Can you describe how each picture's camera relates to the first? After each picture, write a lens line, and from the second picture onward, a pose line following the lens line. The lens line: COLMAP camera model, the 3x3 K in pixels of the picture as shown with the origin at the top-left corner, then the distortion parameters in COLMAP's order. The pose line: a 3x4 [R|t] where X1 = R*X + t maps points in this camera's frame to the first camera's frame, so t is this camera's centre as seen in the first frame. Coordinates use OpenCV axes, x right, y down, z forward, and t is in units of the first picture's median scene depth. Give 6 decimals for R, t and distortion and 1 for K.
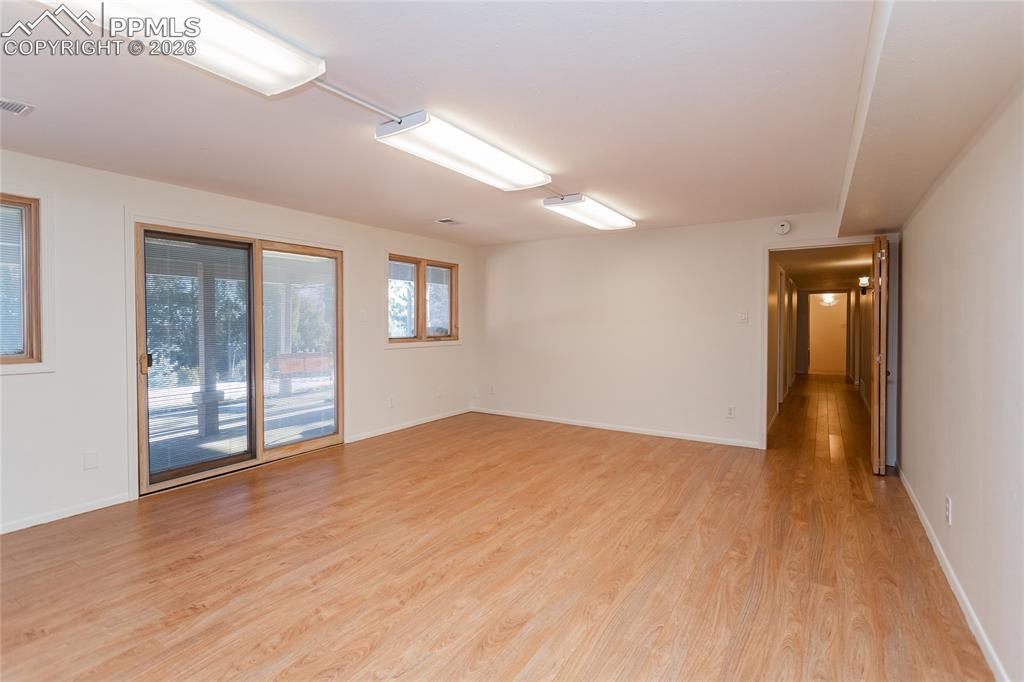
lens RADIAL K [[468.6, 0, 510.1], [0, 468.6, 328.0], [0, 0, 1]] dist [0.001535, 0.000147]
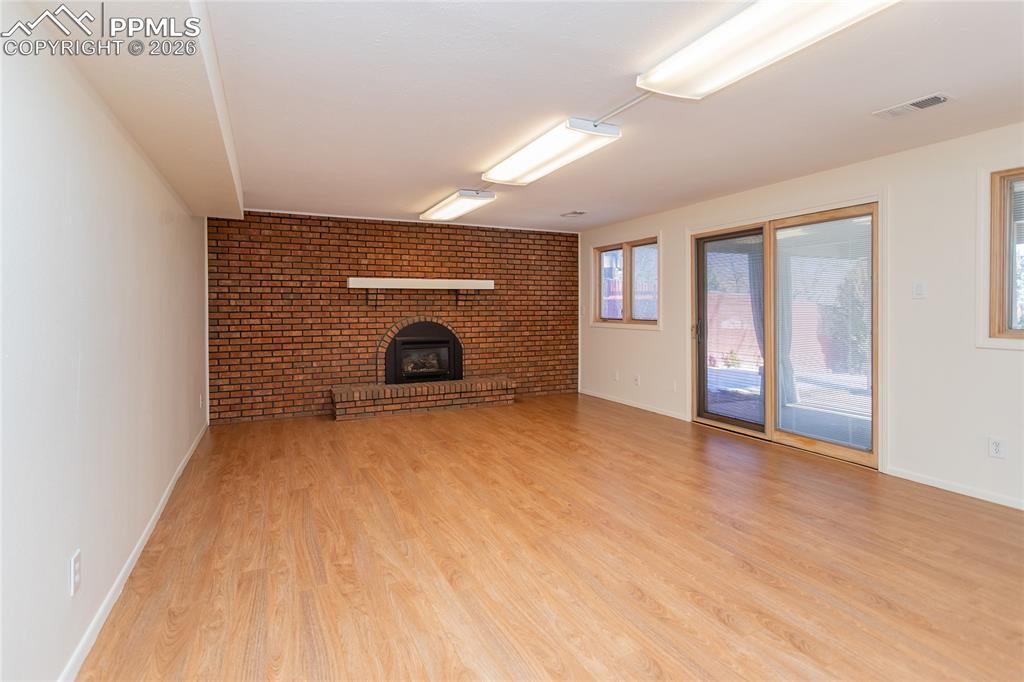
lens RADIAL K [[493.9, 0, 509.2], [0, 493.9, 311.9], [0, 0, 1]] dist [0.007060, 0.000579]
pose [[-0.510838, 0.008886, -0.859631, 0.877591], [-0.005060, 0.999898, 0.013343, -0.003306], [0.859662, 0.011166, -0.510741, 1.361214]]
